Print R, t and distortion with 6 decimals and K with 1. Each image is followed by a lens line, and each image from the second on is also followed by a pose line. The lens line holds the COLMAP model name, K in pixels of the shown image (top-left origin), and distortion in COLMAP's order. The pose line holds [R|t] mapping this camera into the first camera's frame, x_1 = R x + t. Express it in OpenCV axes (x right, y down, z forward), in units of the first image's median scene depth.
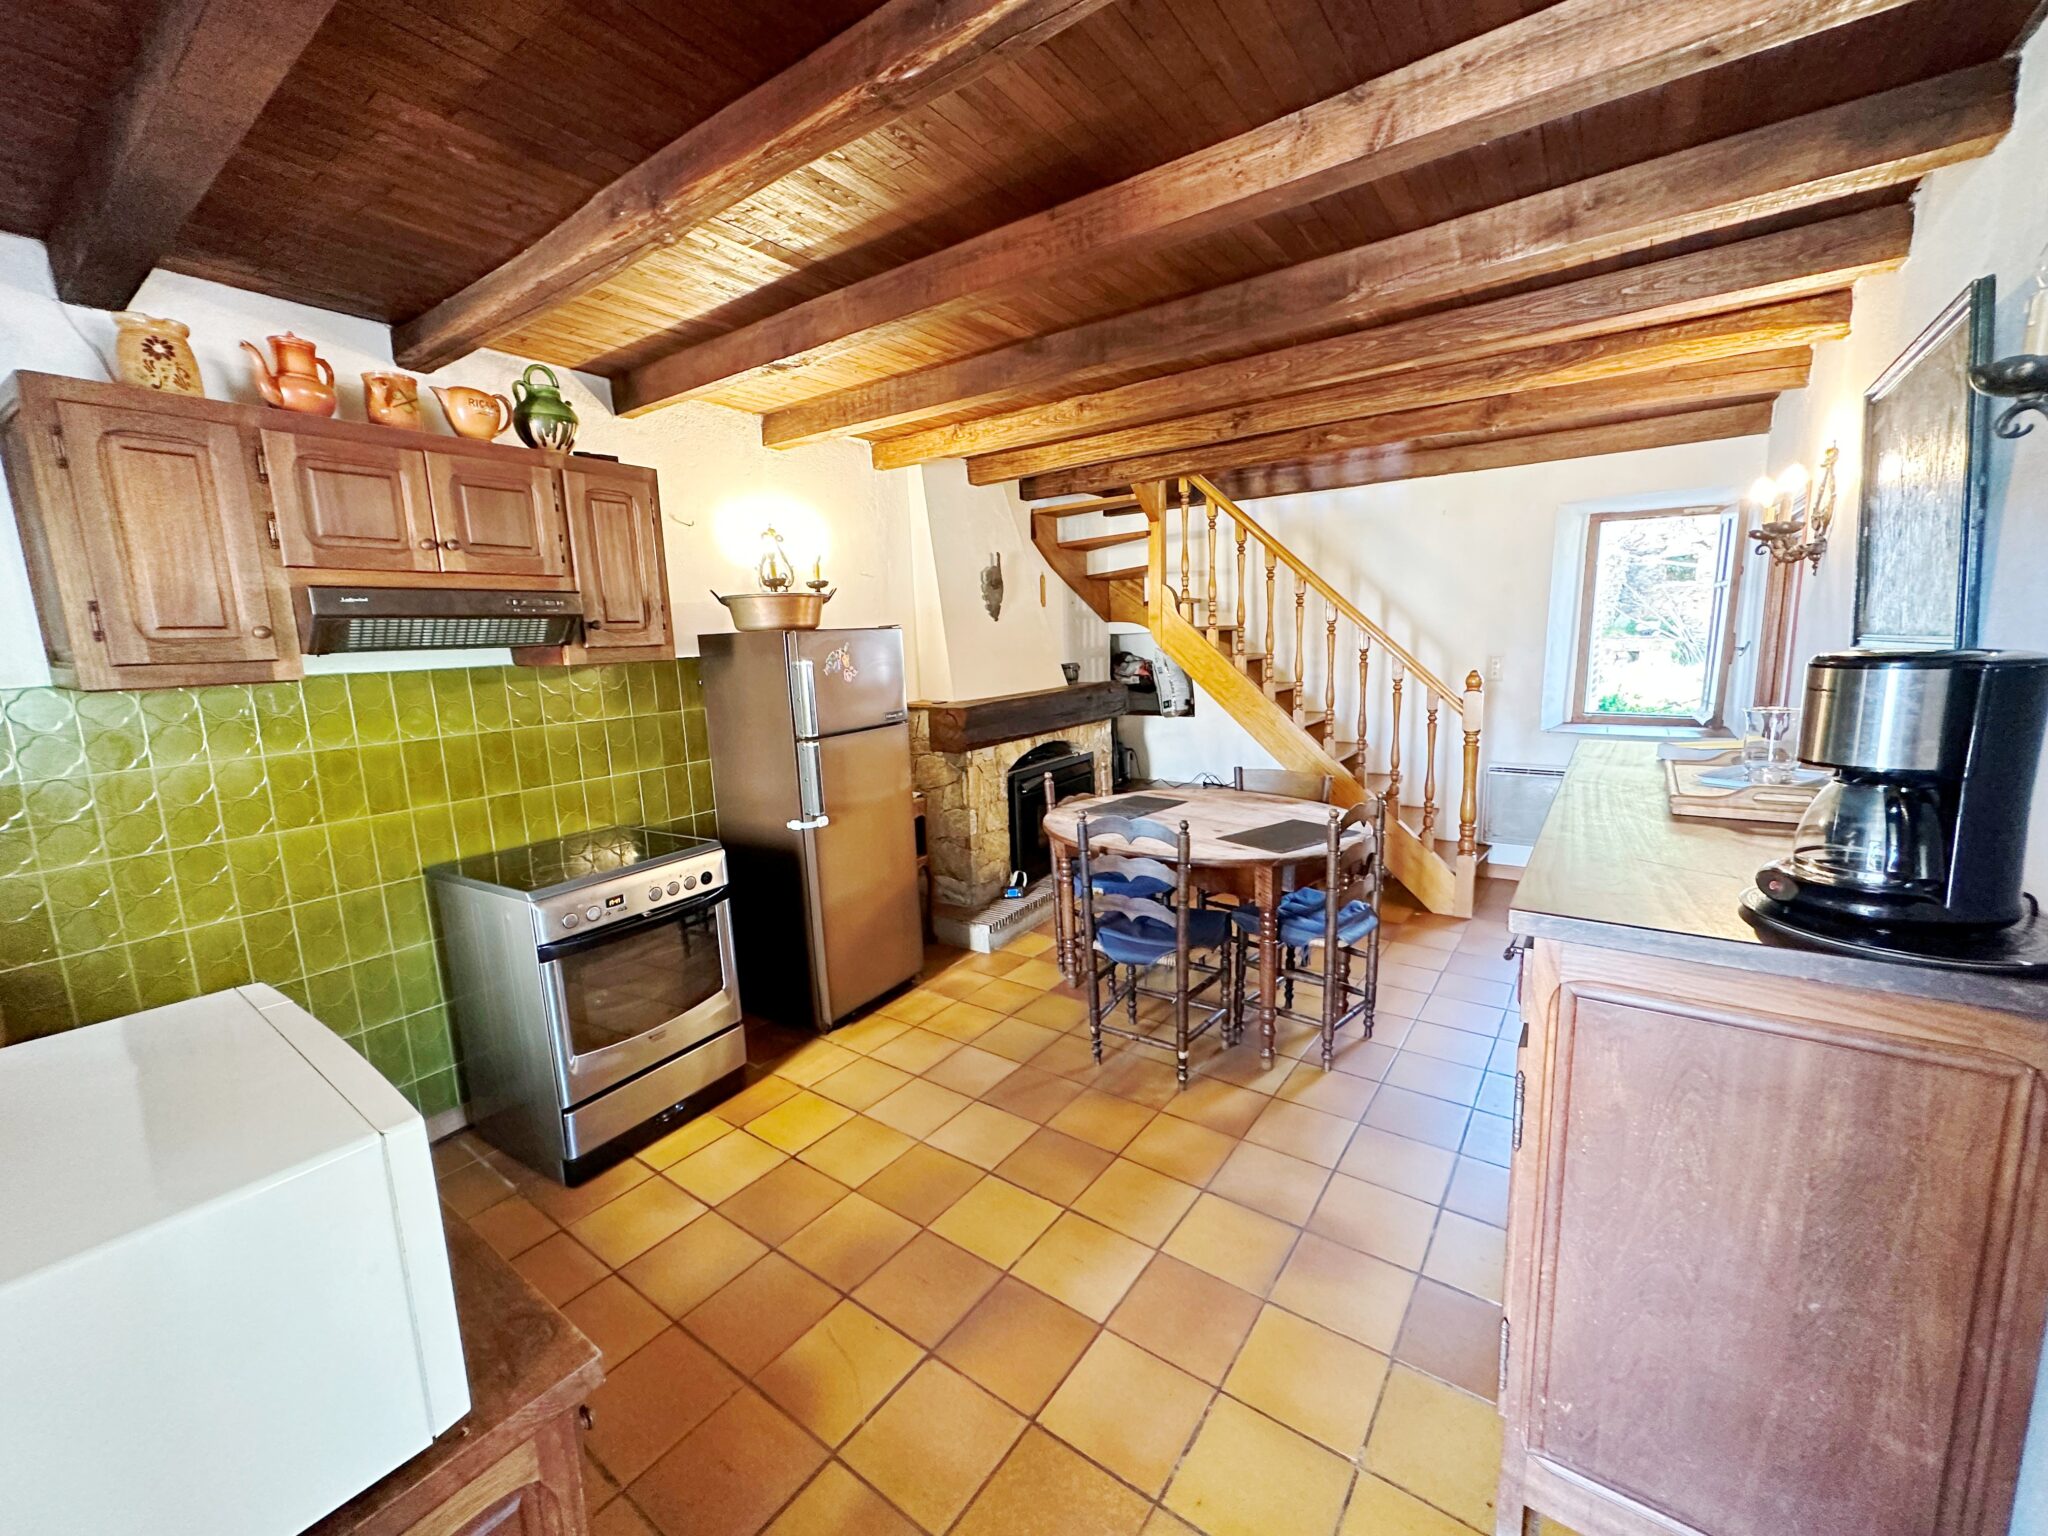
lens RADIAL K [[812.8, 0, 1028.9], [0, 812.8, 764.7], [0, 0, 1]] dist [-0.002937, 0.000365]
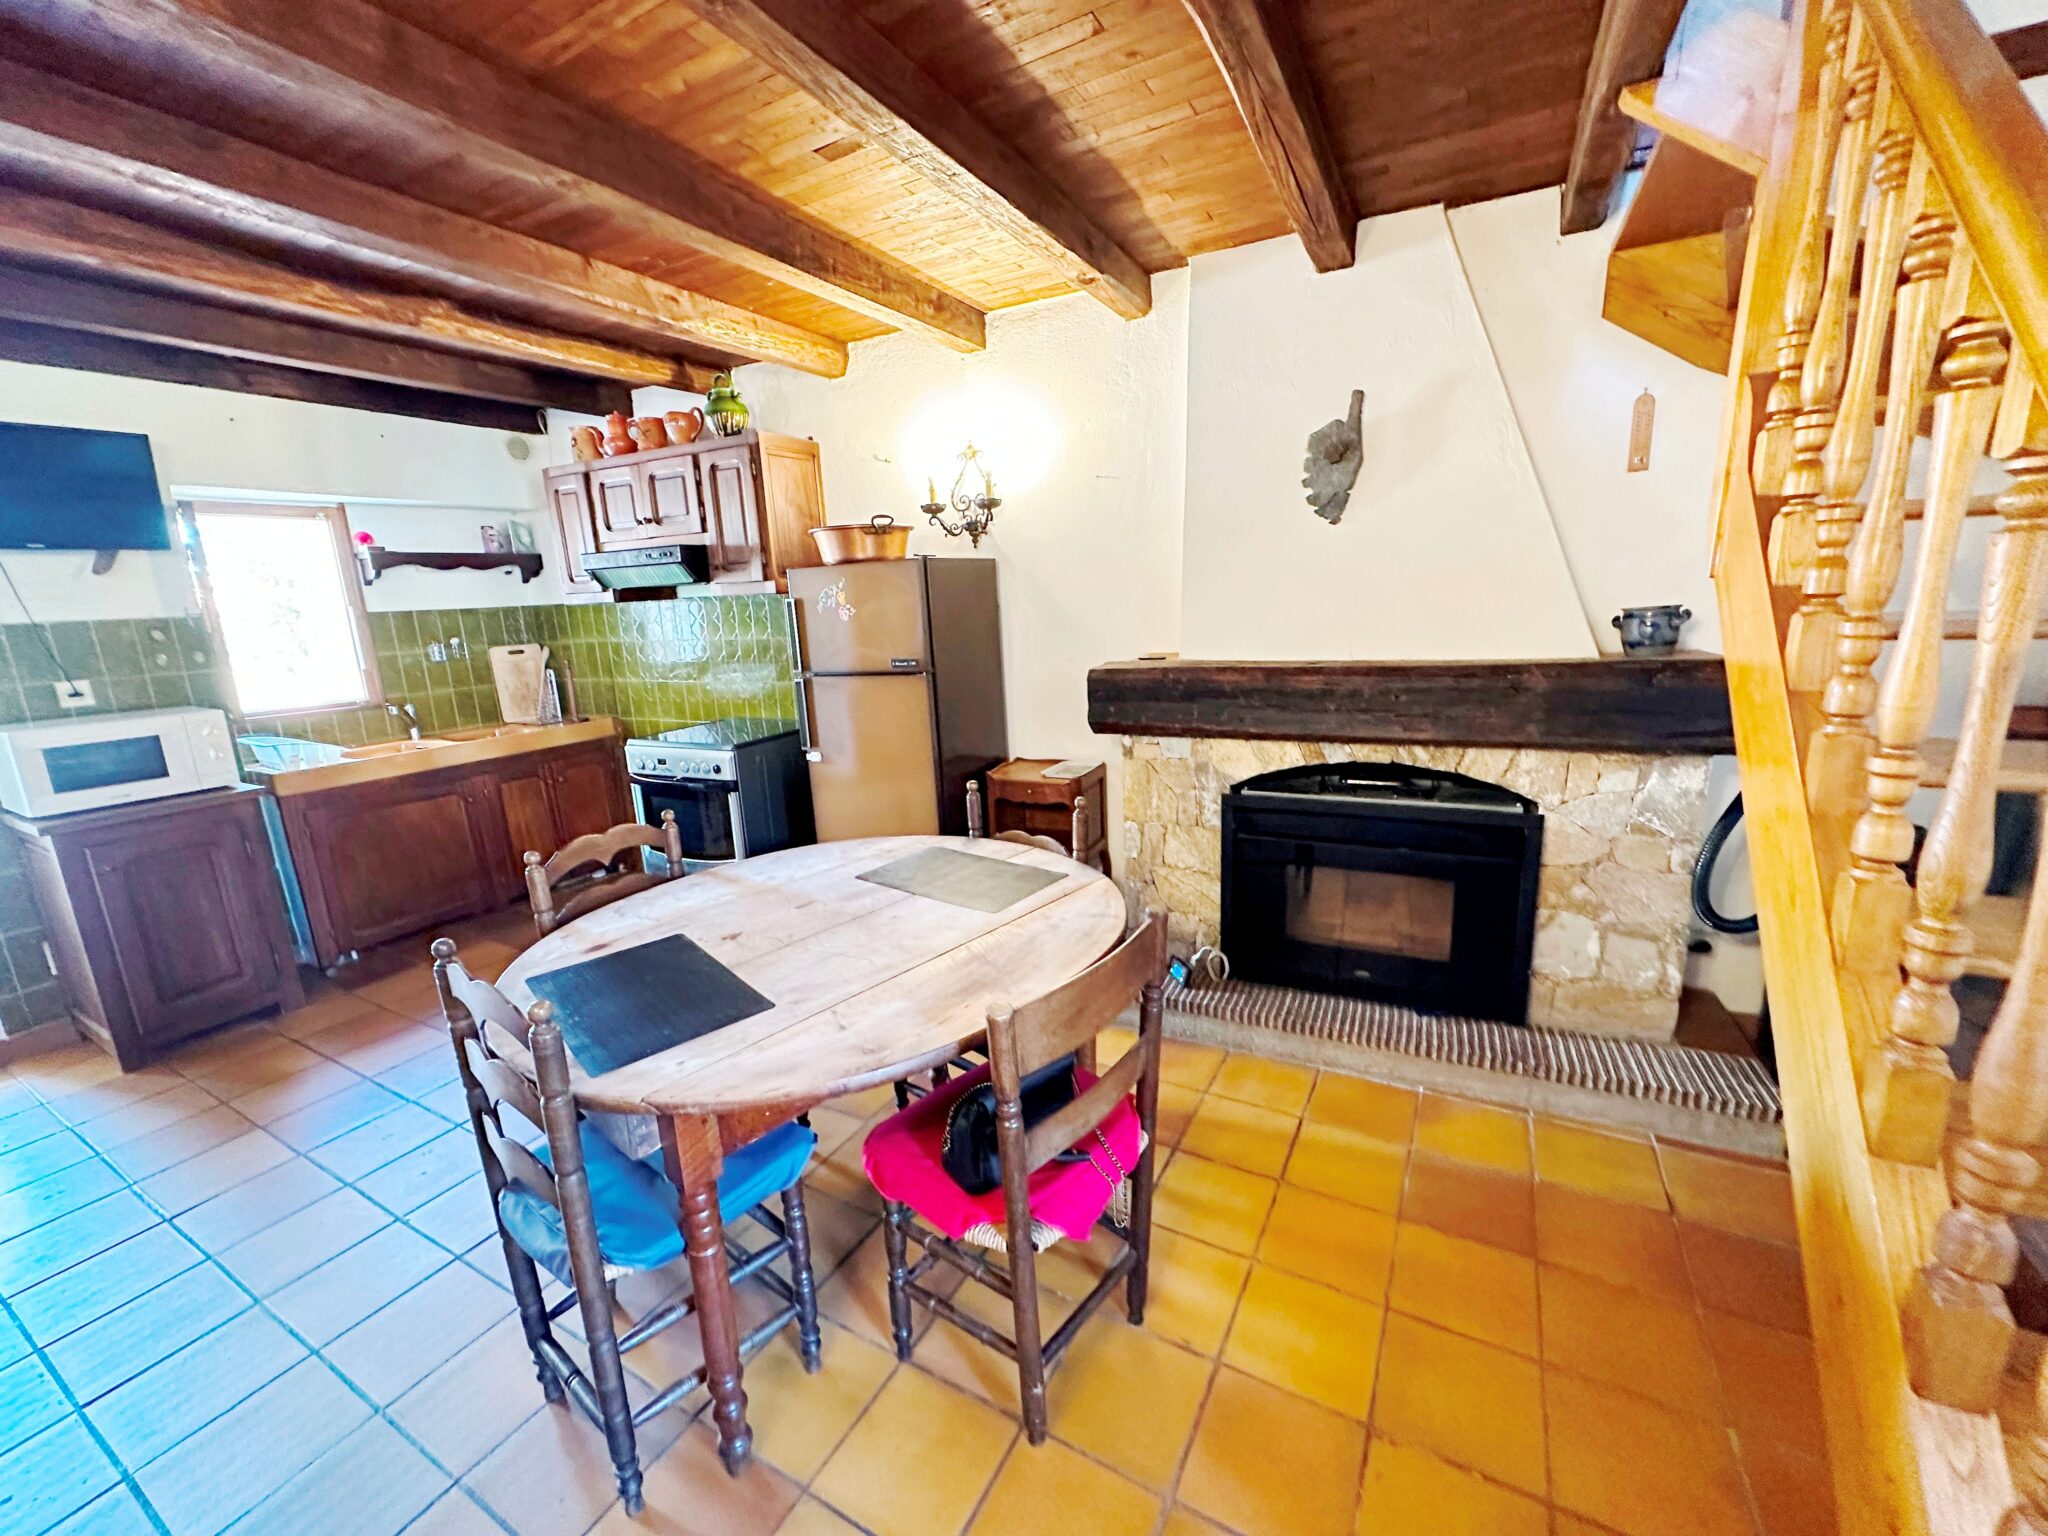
lens RADIAL K [[812.8, 0, 1020.7], [0, 812.8, 770.0], [0, 0, 1]] dist [-0.002937, 0.000365]
pose [[0.120922, 0.243619, -0.962303, 0.525159], [-0.115626, 0.966275, 0.230095, -0.123120], [0.985905, 0.083443, 0.145012, 0.758982]]
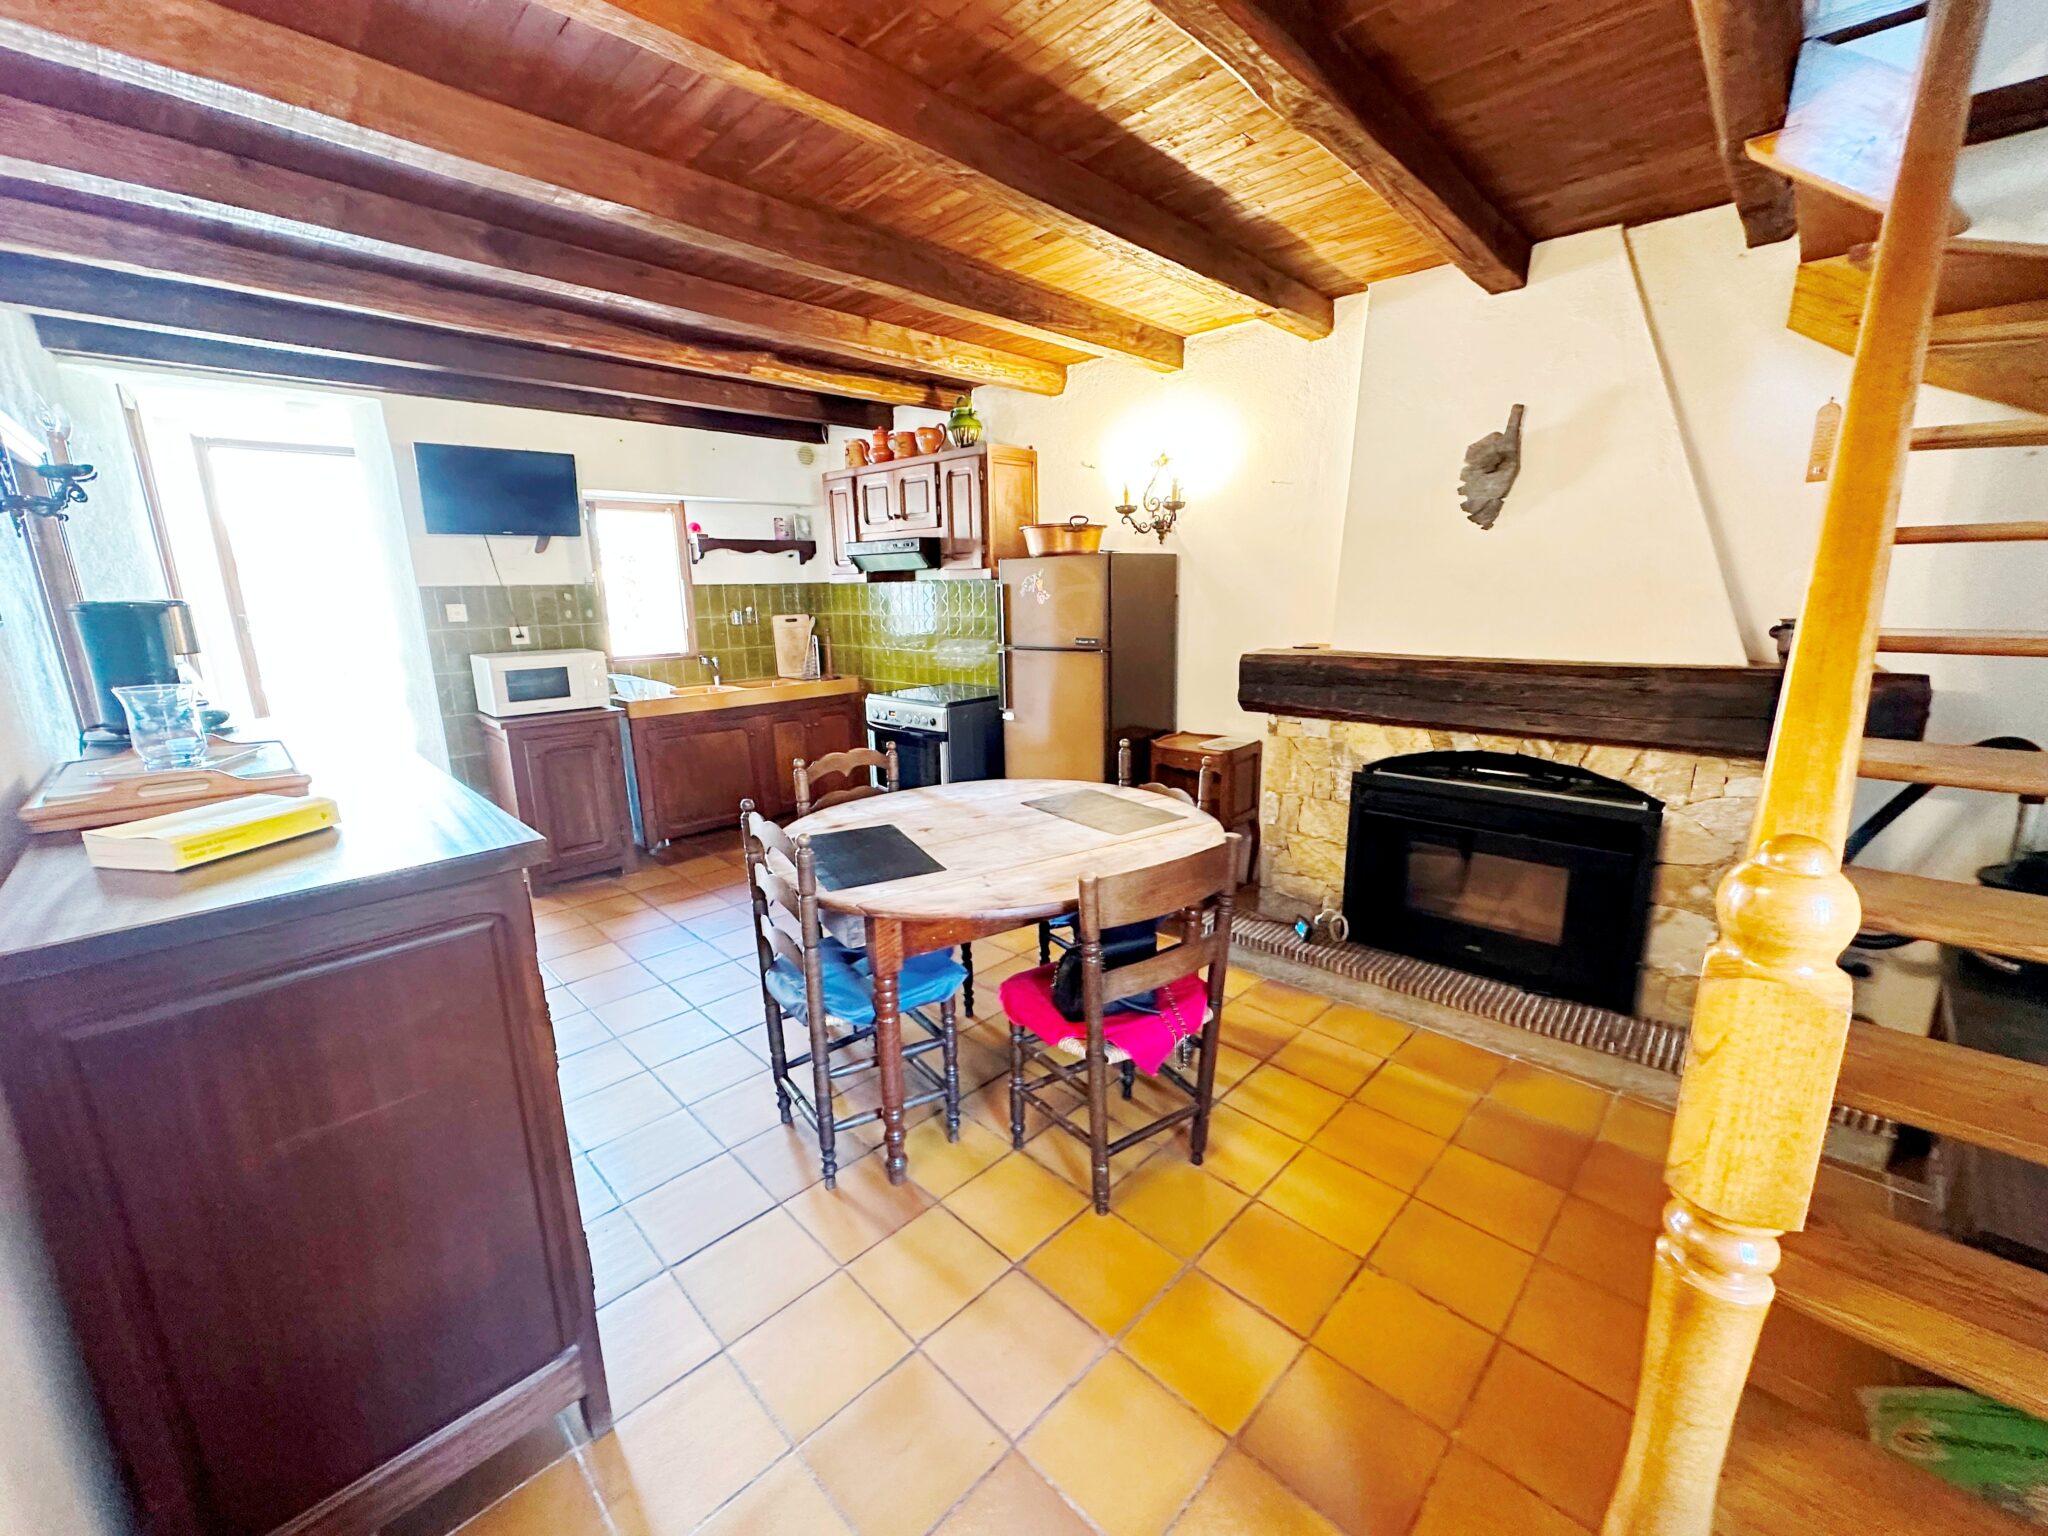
lens RADIAL K [[812.8, 0, 1023.4], [0, 812.8, 769.3], [0, 0, 1]] dist [-0.002937, 0.000365]
pose [[-0.150269, 0.256613, -0.954761, 0.643638], [-0.132980, 0.951705, 0.276721, -0.135258], [0.979661, 0.168547, -0.108887, 0.800216]]
